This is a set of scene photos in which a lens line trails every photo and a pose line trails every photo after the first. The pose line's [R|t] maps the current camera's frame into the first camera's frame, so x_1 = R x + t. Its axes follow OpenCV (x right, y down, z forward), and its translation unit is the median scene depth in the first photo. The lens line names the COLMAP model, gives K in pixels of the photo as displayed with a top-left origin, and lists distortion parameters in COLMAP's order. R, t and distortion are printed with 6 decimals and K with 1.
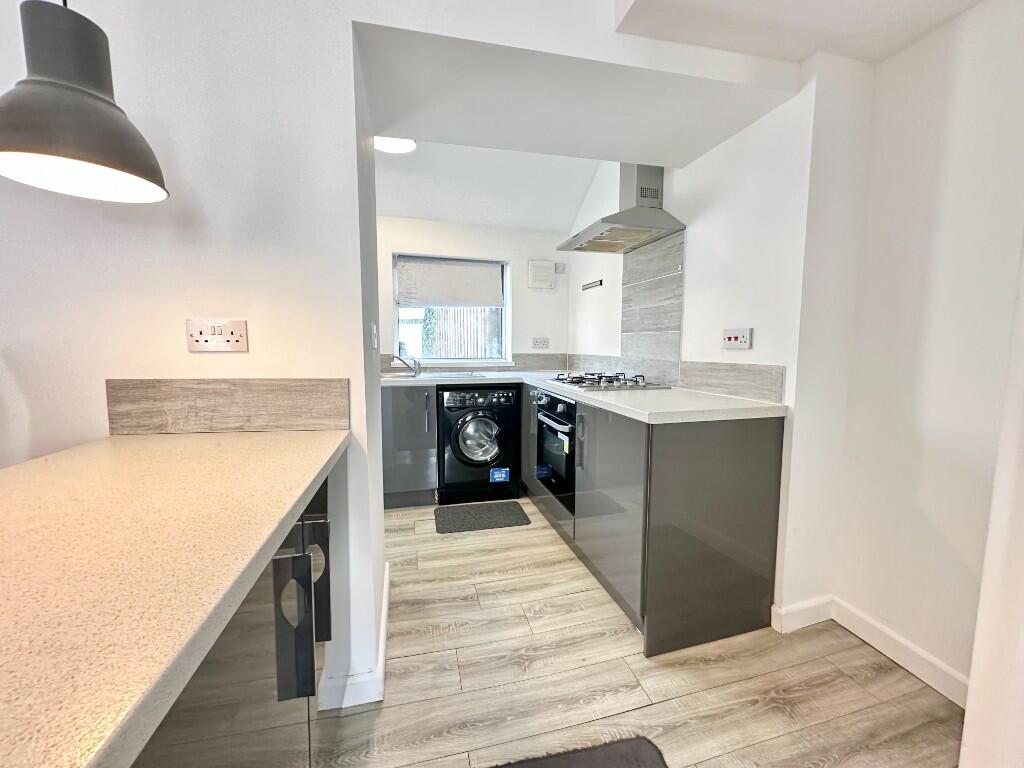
lens RADIAL K [[406.9, 0, 509.8], [0, 406.9, 385.8], [0, 0, 1]] dist [-0.003718, 0.000352]
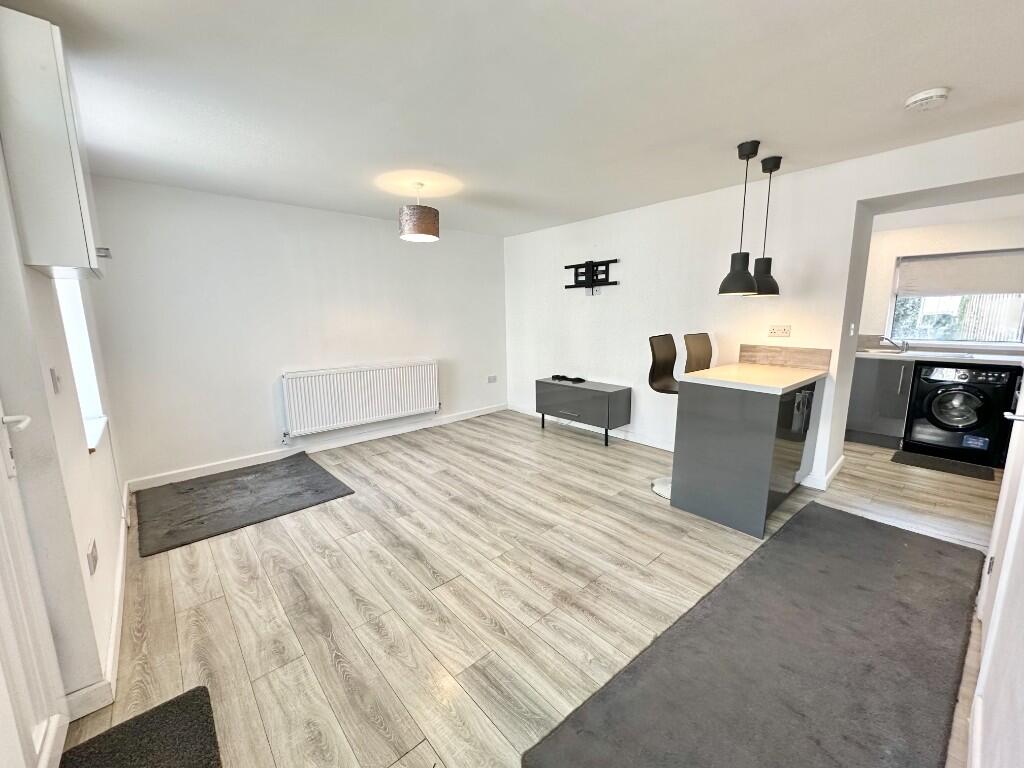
lens RADIAL K [[406.9, 0, 507.5], [0, 406.9, 382.8], [0, 0, 1]] dist [-0.003718, 0.000352]
pose [[0.464764, 0.139301, -0.874408, 0.474739], [-0.080556, 0.990104, 0.114916, 0.032295], [0.881762, 0.017030, 0.471386, -1.029285]]
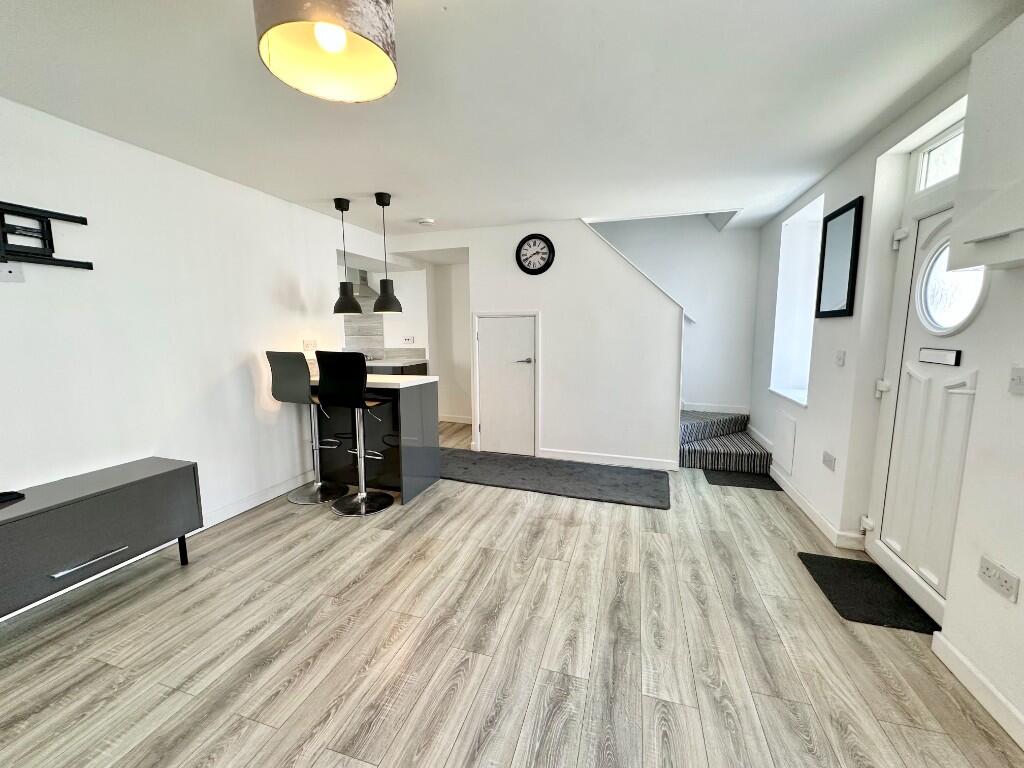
lens RADIAL K [[406.9, 0, 517.2], [0, 406.9, 383.3], [0, 0, 1]] dist [-0.003718, 0.000352]
pose [[0.501795, -0.115806, 0.857199, -1.385092], [0.097432, 0.992258, 0.077017, 0.043017], [-0.859482, 0.044872, 0.509193, -1.015111]]
